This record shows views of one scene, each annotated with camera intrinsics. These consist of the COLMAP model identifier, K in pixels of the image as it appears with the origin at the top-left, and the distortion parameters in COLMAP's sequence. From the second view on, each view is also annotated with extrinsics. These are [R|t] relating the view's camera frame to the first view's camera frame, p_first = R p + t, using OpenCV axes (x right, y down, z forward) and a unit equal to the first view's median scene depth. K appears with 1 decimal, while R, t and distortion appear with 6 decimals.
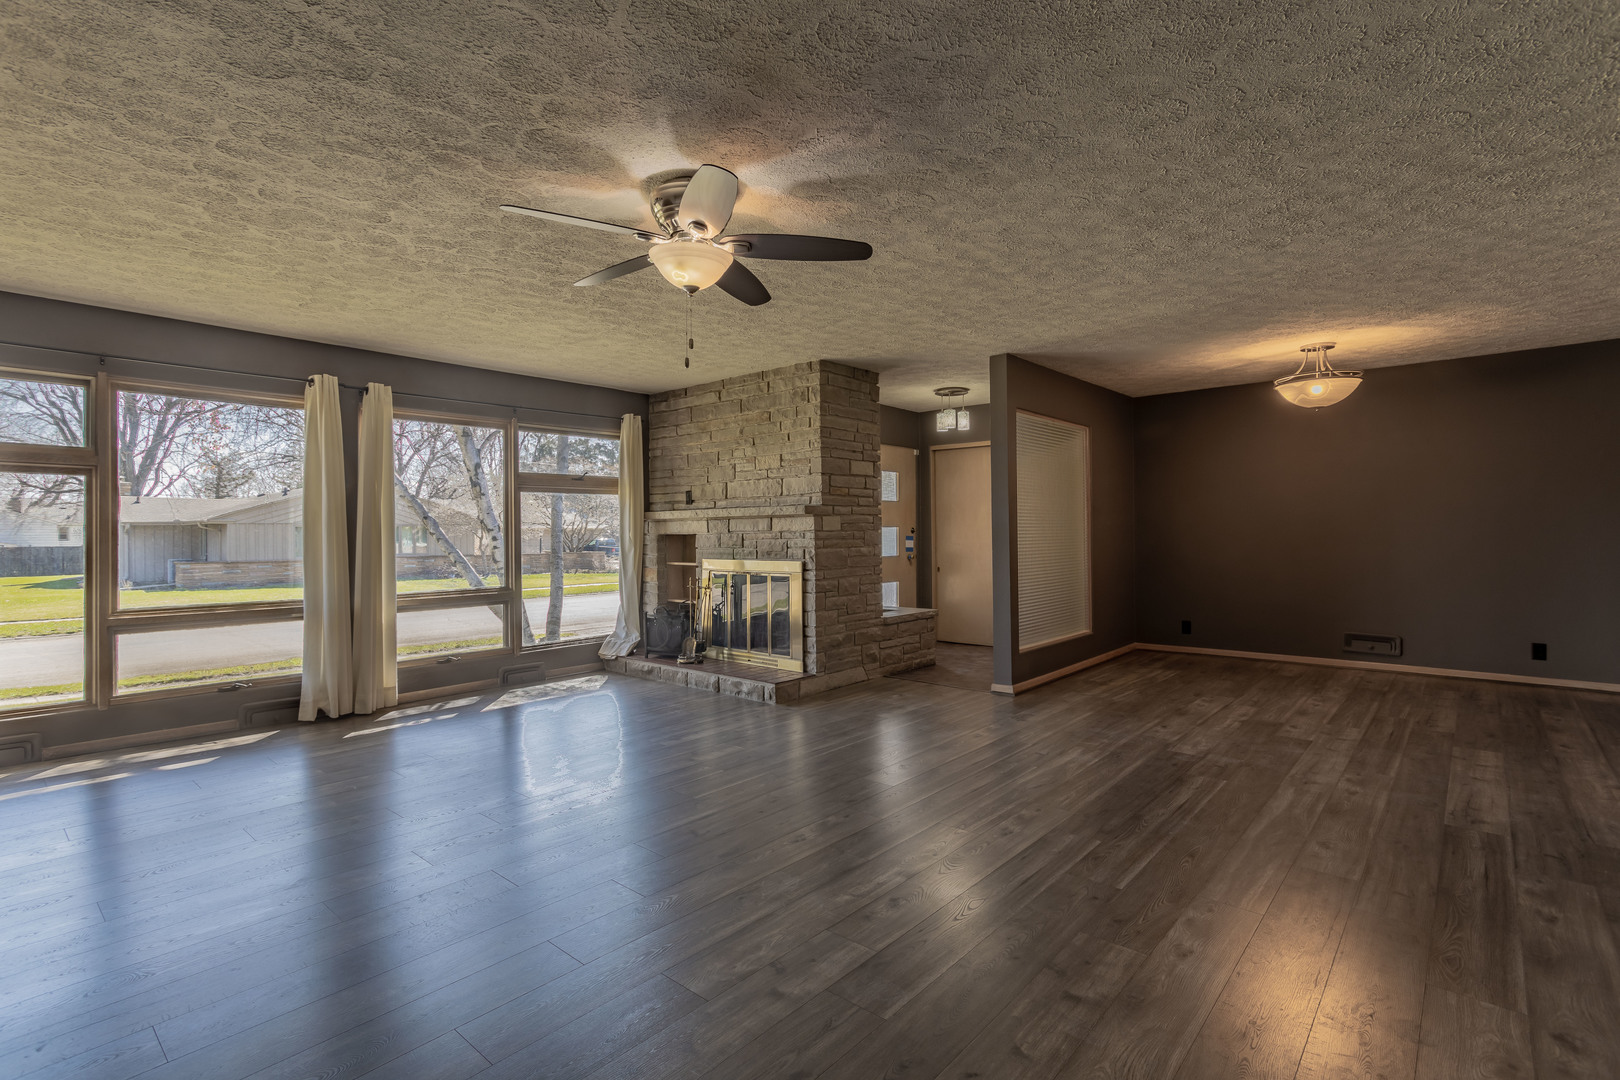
lens RADIAL K [[761.2, 0, 820.8], [0, 761.2, 519.5], [0, 0, 1]] dist [0.002069, 0.000848]
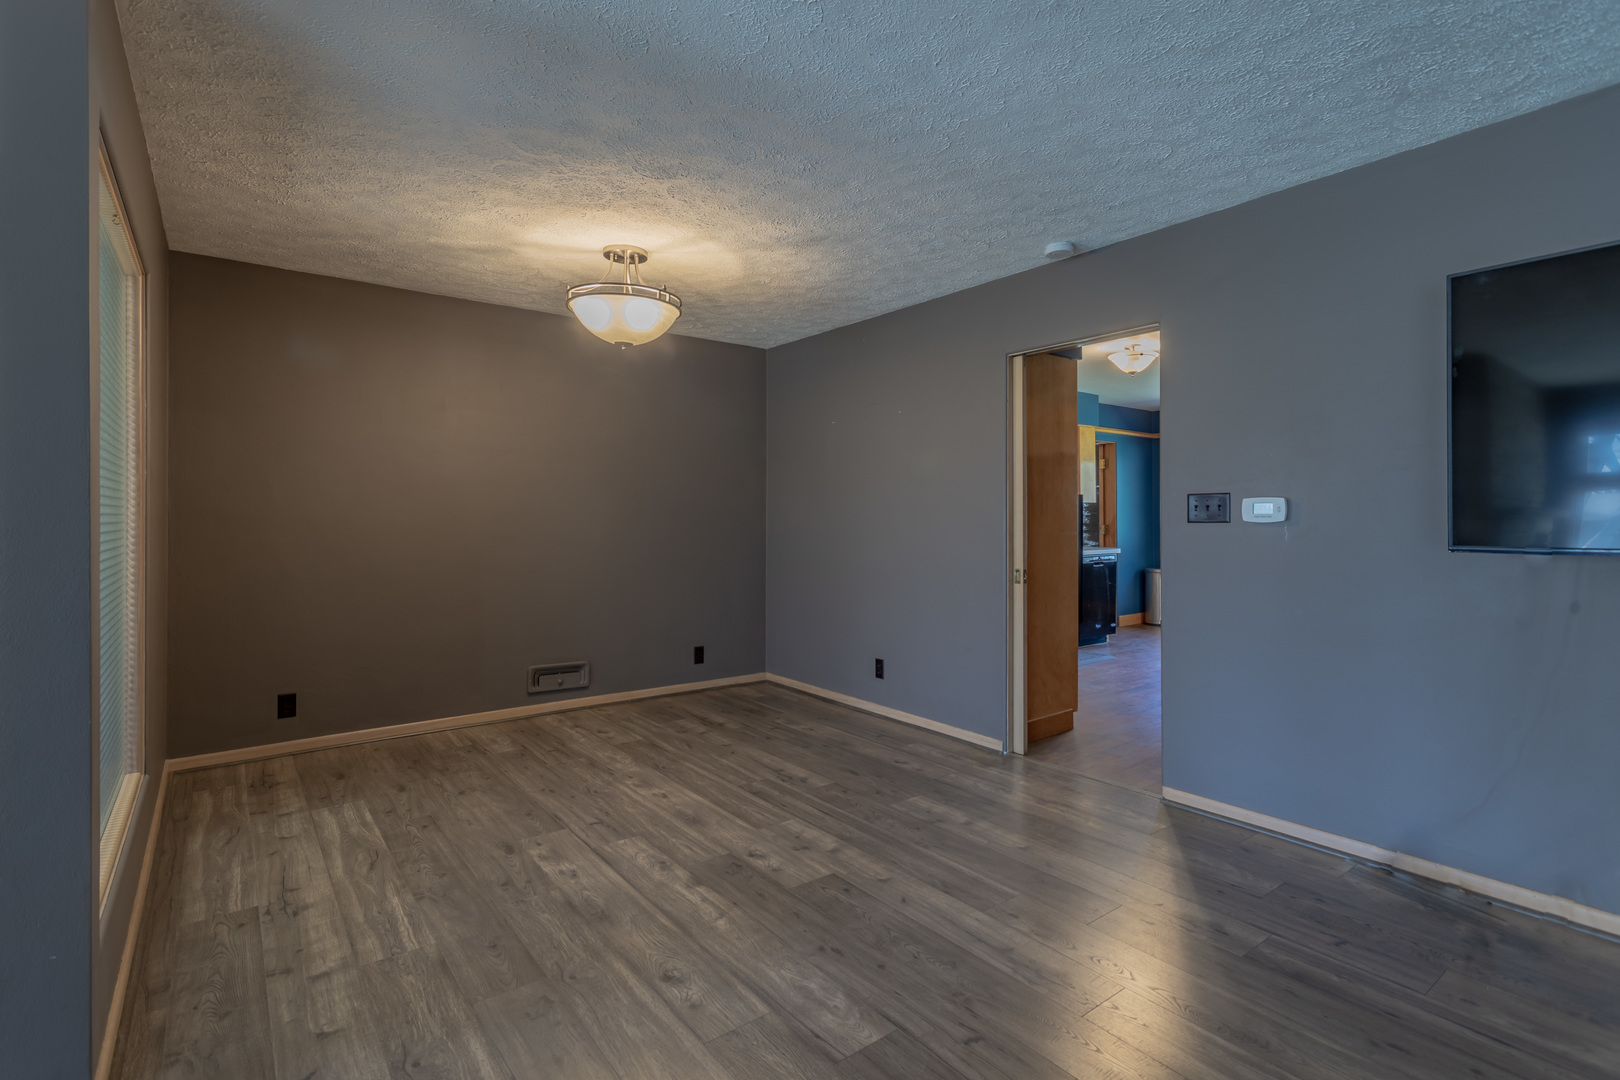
lens RADIAL K [[761.2, 0, 805.3], [0, 761.2, 524.8], [0, 0, 1]] dist [0.002069, 0.000848]
pose [[0.209623, 0.003394, 0.977776, 0.036655], [-0.016428, 0.999865, 0.000051, 0.008903], [-0.977644, -0.016074, 0.209650, 0.747397]]
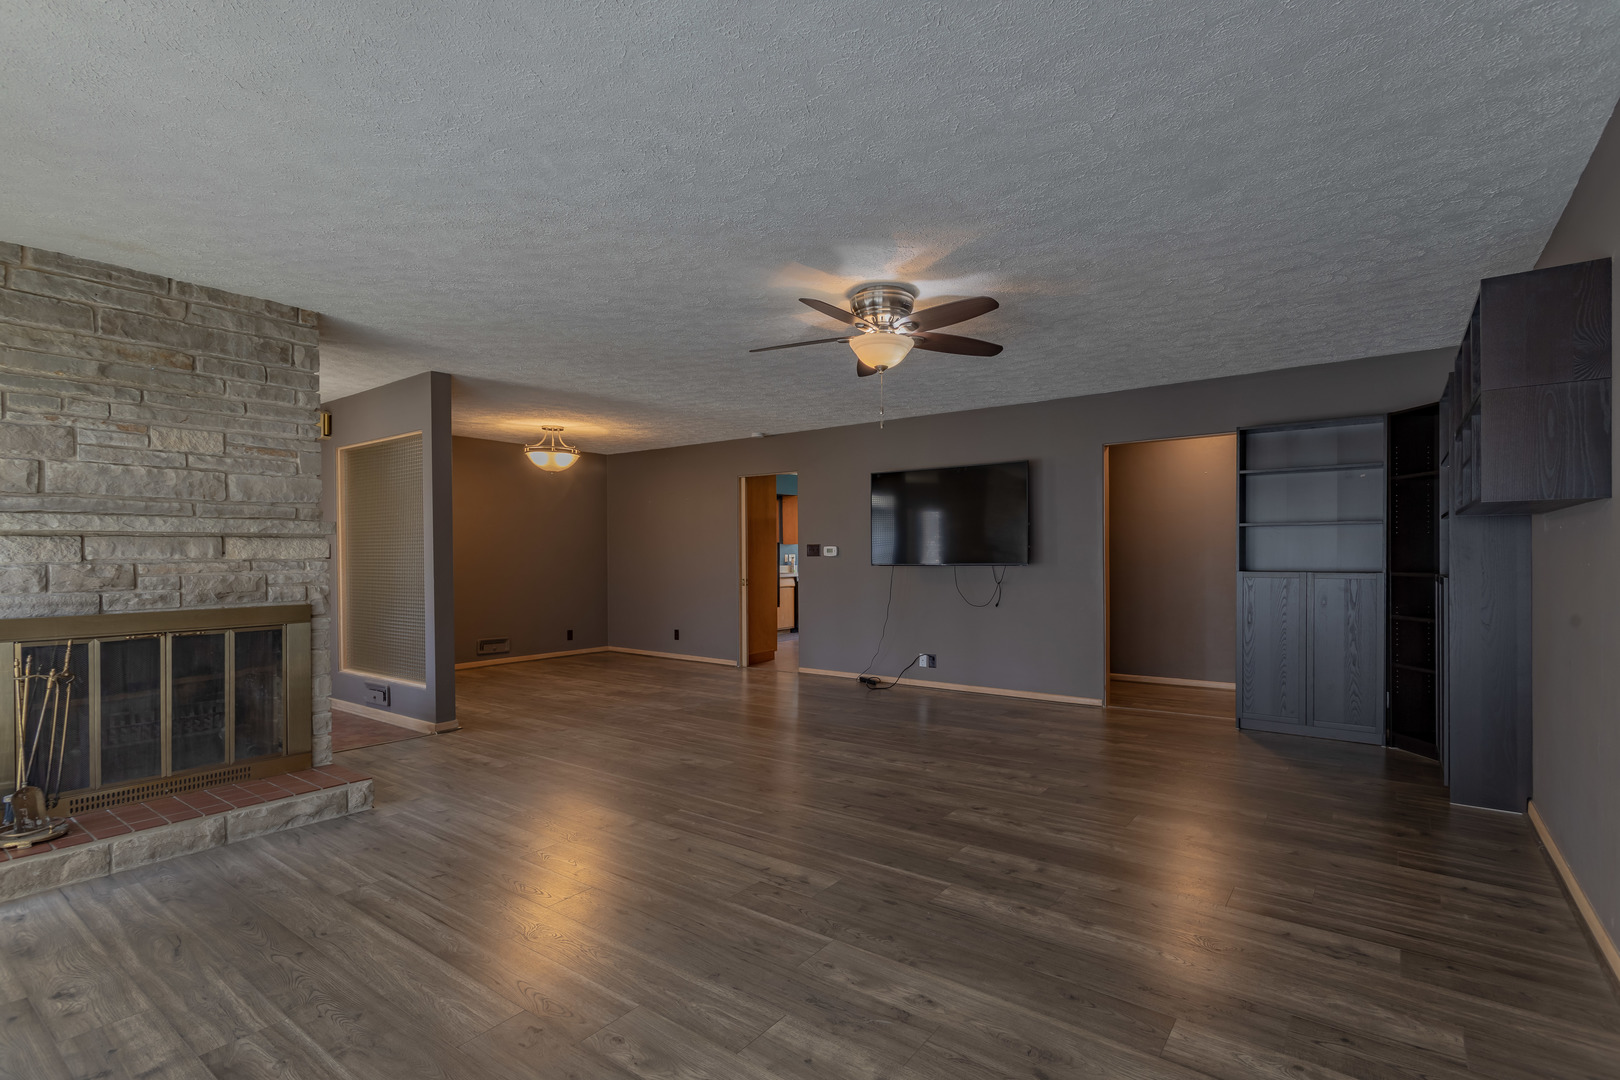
lens RADIAL K [[761.2, 0, 799.4], [0, 761.2, 547.5], [0, 0, 1]] dist [0.002069, 0.000848]
pose [[-0.061333, 0.020673, 0.997903, -0.808110], [-0.009435, 0.999729, -0.021291, 0.016810], [-0.998073, -0.010721, -0.061121, 0.677699]]
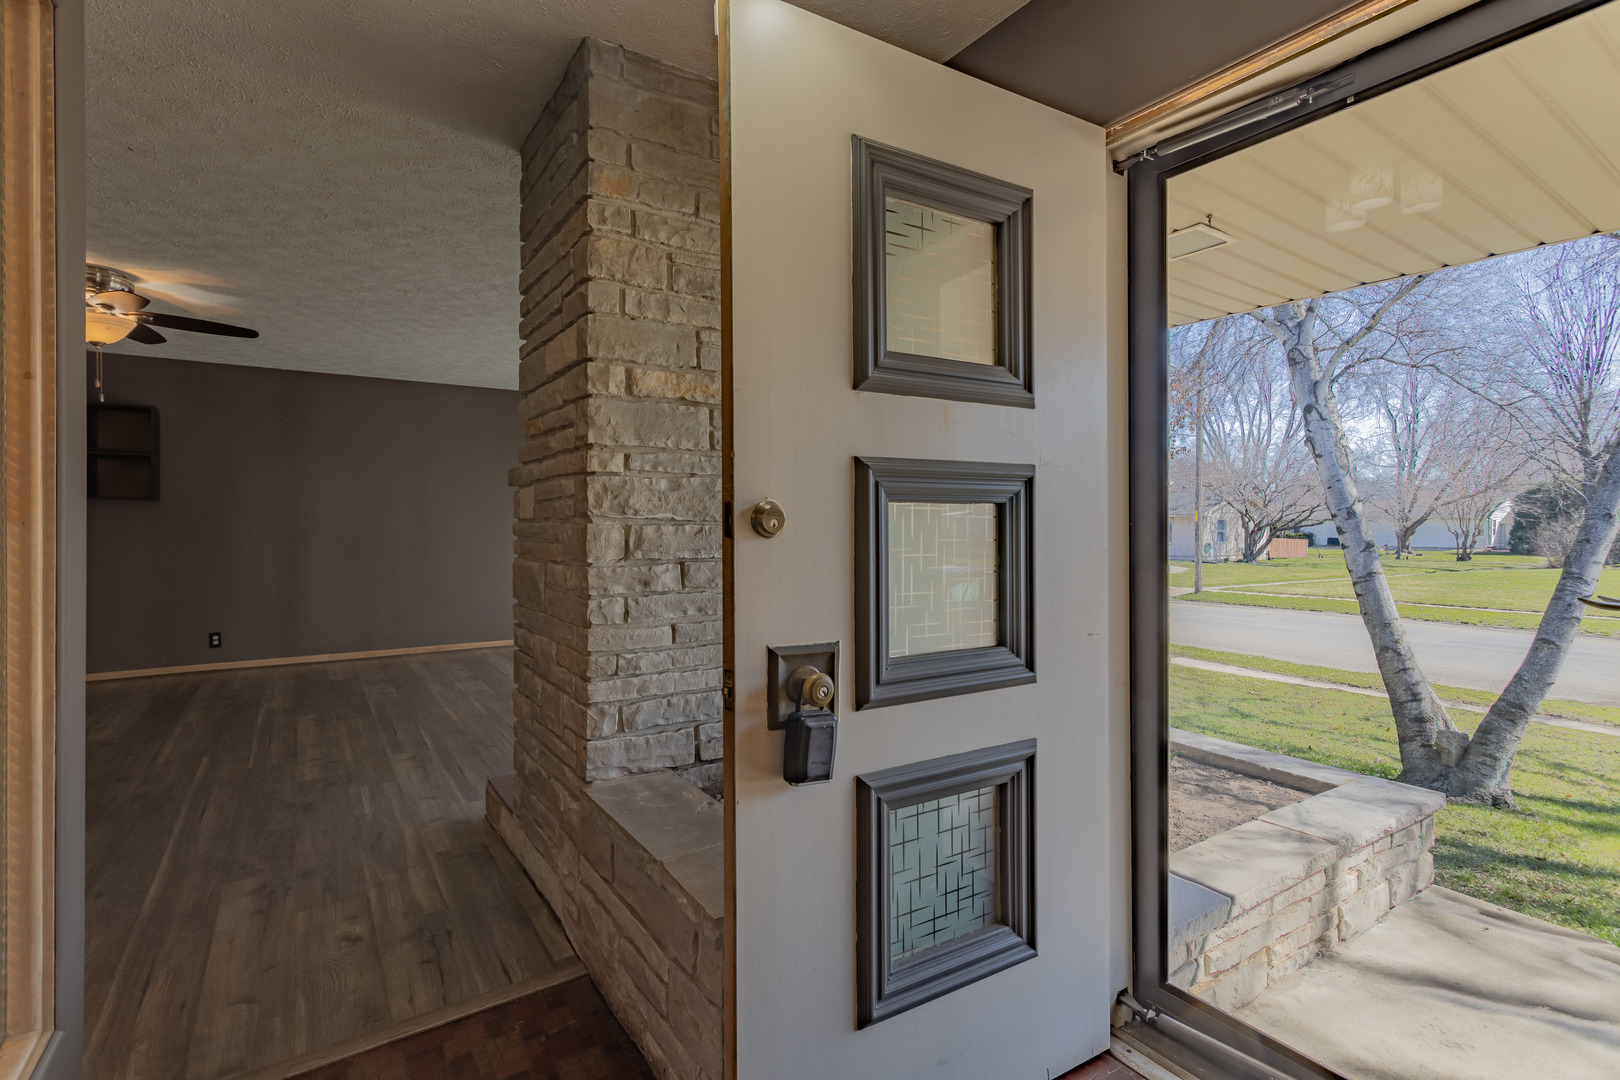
lens RADIAL K [[761.2, 0, 808.5], [0, 761.2, 526.8], [0, 0, 1]] dist [0.002069, 0.000848]
pose [[-0.270964, 0.011856, -0.962516, 0.454791], [0.017367, 0.999822, 0.007426, 0.020575], [0.962433, -0.014704, -0.271122, 1.449397]]
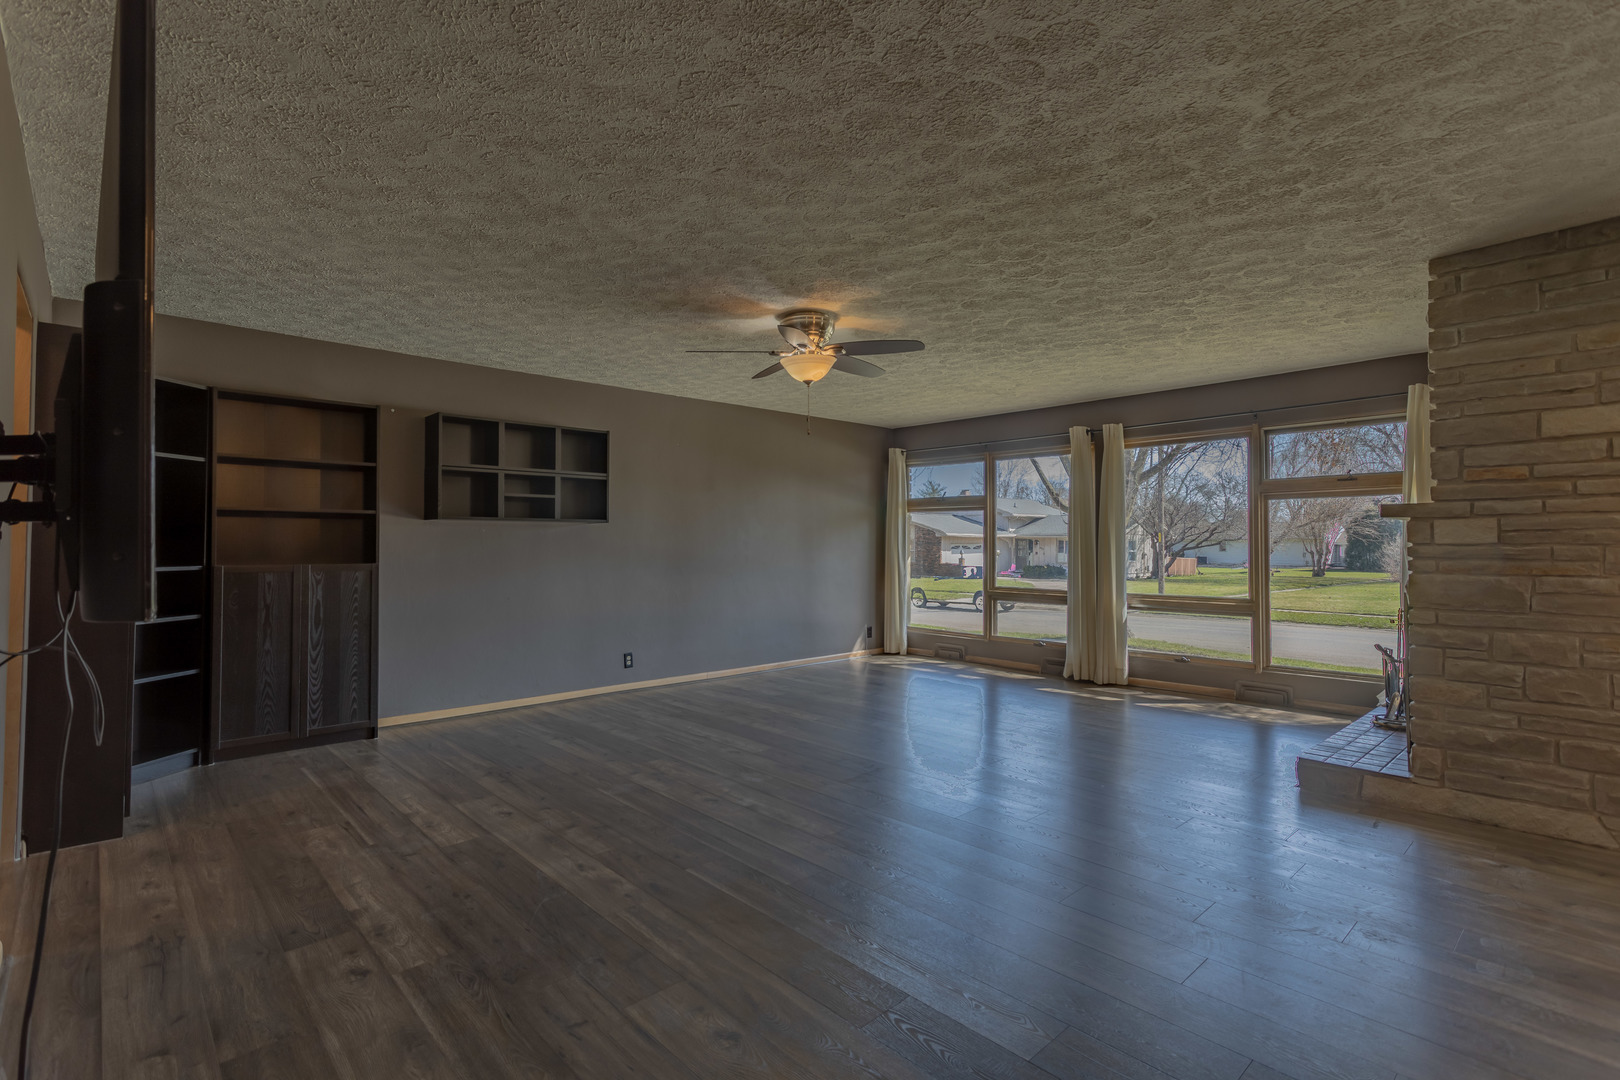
lens RADIAL K [[761.2, 0, 800.3], [0, 761.2, 527.6], [0, 0, 1]] dist [0.002069, 0.000848]
pose [[-0.112058, -0.012939, -0.993617, 0.731610], [0.016232, 0.999758, -0.014849, 0.002464], [0.993569, -0.017792, -0.111821, 0.639635]]
